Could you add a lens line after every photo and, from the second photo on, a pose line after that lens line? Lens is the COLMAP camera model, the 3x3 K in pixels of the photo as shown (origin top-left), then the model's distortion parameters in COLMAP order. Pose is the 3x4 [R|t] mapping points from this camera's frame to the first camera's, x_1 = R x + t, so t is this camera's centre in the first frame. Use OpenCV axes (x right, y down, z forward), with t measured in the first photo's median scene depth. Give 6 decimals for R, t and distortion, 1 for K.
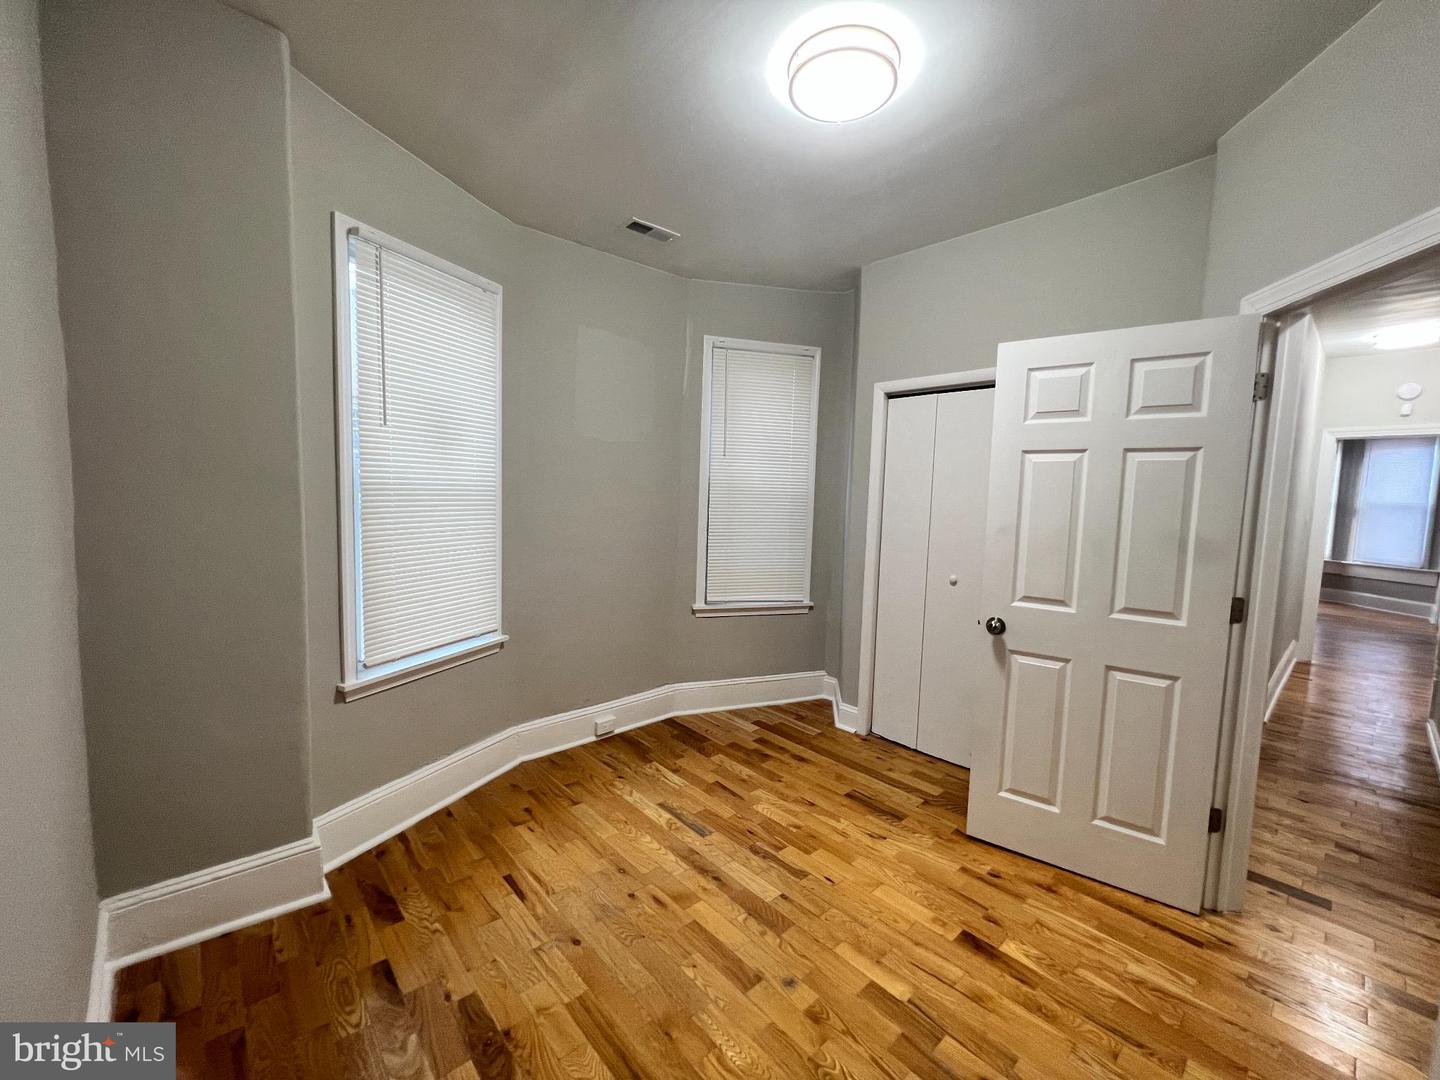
lens RADIAL K [[571.5, 0, 715.3], [0, 571.5, 539.5], [0, 0, 1]] dist [-0.000824, 0.000326]
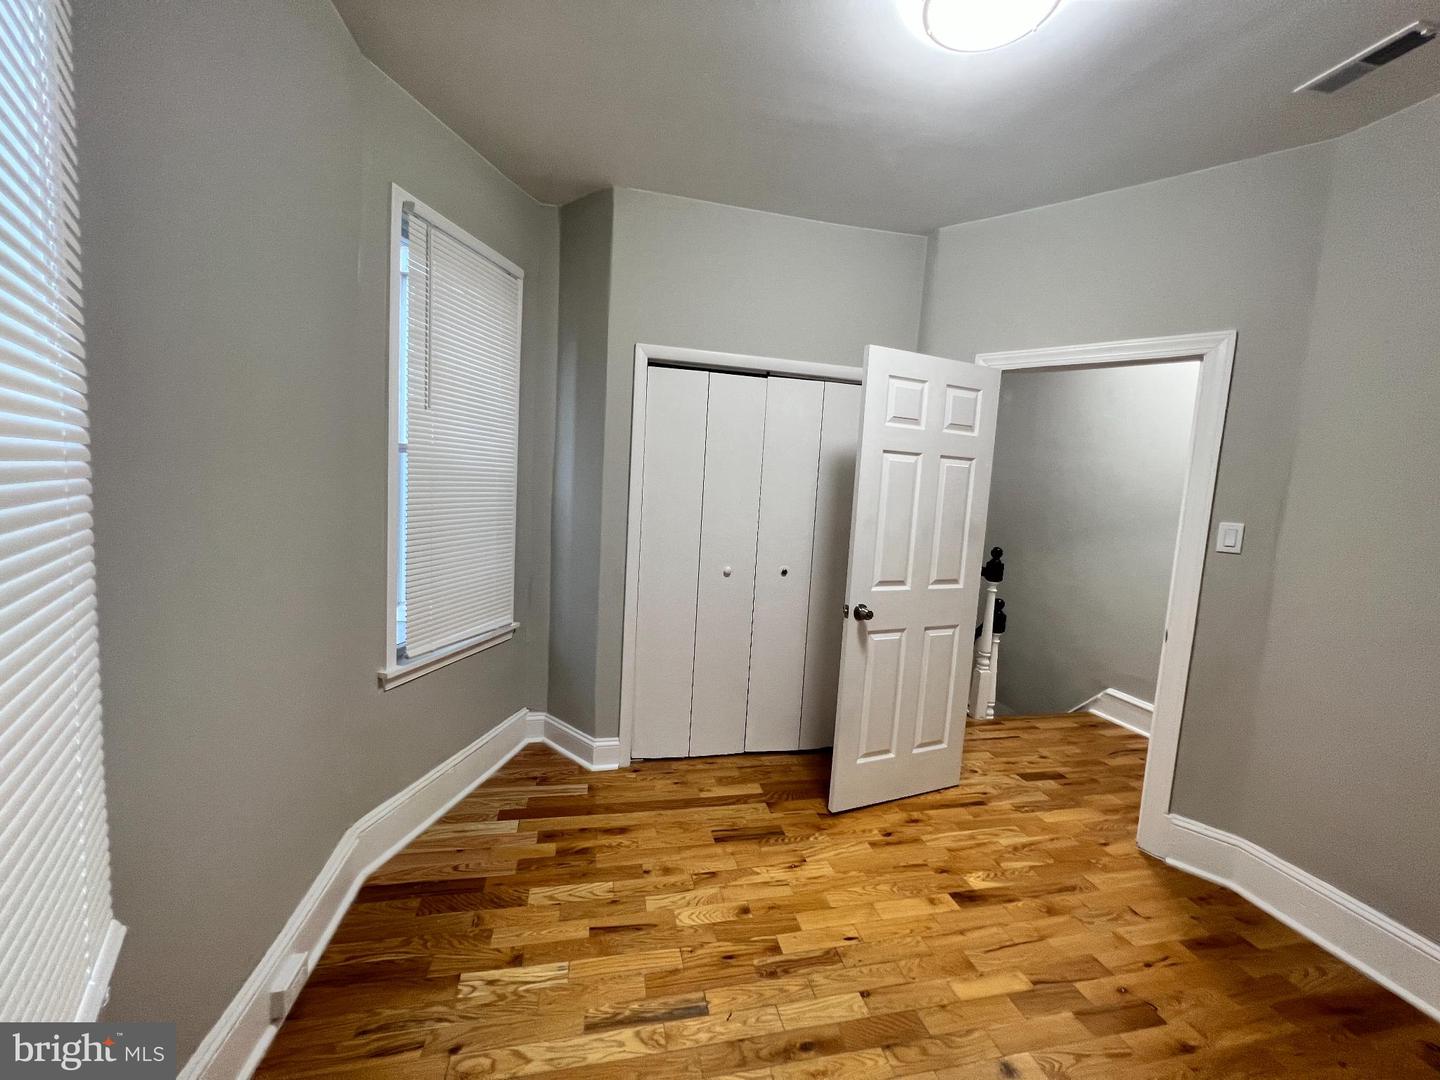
lens RADIAL K [[574.3, 0, 720.0], [0, 574.3, 540.0], [0, 0, 1]] dist [-0.001016, 0.000504]
pose [[0.498719, -0.081449, 0.862928, -0.482558], [0.031555, 0.996621, 0.075831, -0.063533], [-0.866189, -0.010589, 0.499604, 0.596275]]
